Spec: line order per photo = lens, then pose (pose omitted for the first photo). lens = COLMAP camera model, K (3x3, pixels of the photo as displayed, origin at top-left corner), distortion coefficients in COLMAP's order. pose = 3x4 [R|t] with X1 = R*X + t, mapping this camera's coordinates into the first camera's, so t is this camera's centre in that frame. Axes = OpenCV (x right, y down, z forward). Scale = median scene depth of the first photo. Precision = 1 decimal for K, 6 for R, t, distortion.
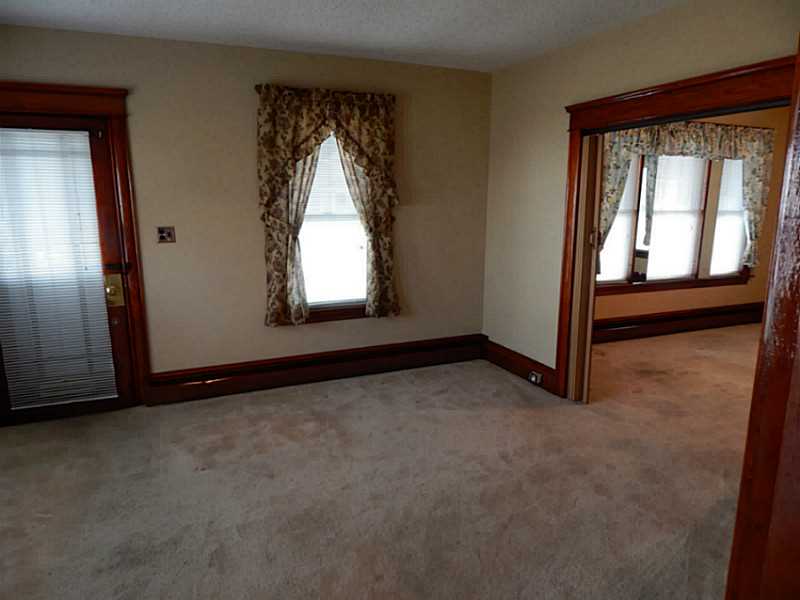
lens RADIAL K [[523.7, 0, 400.3], [0, 523.7, 301.9], [0, 0, 1]] dist [-0.005351, 0.000043]
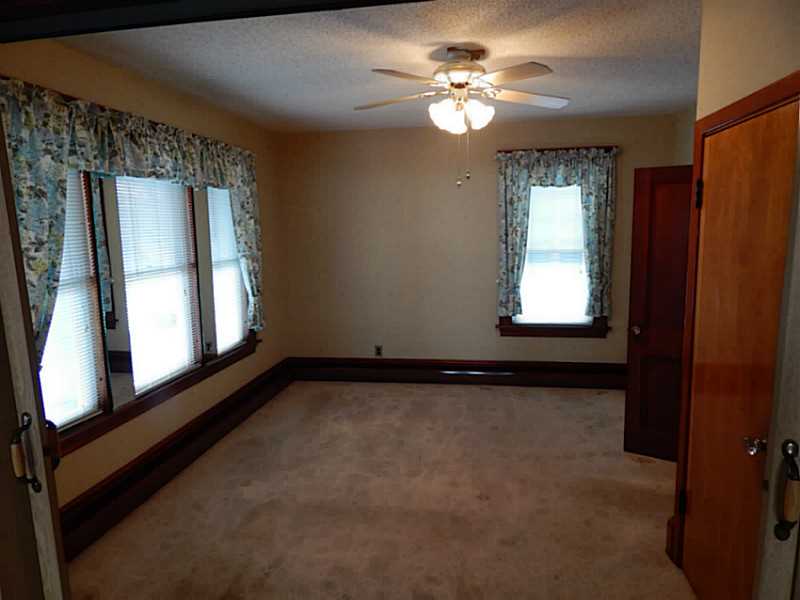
lens RADIAL K [[523.7, 0, 401.6], [0, 523.7, 300.2], [0, 0, 1]] dist [-0.005351, 0.000043]
pose [[0.532490, -0.135783, 0.835475, 0.169497], [0.183771, 0.982051, 0.042478, -0.114209], [-0.826246, 0.130916, 0.547885, 0.448141]]
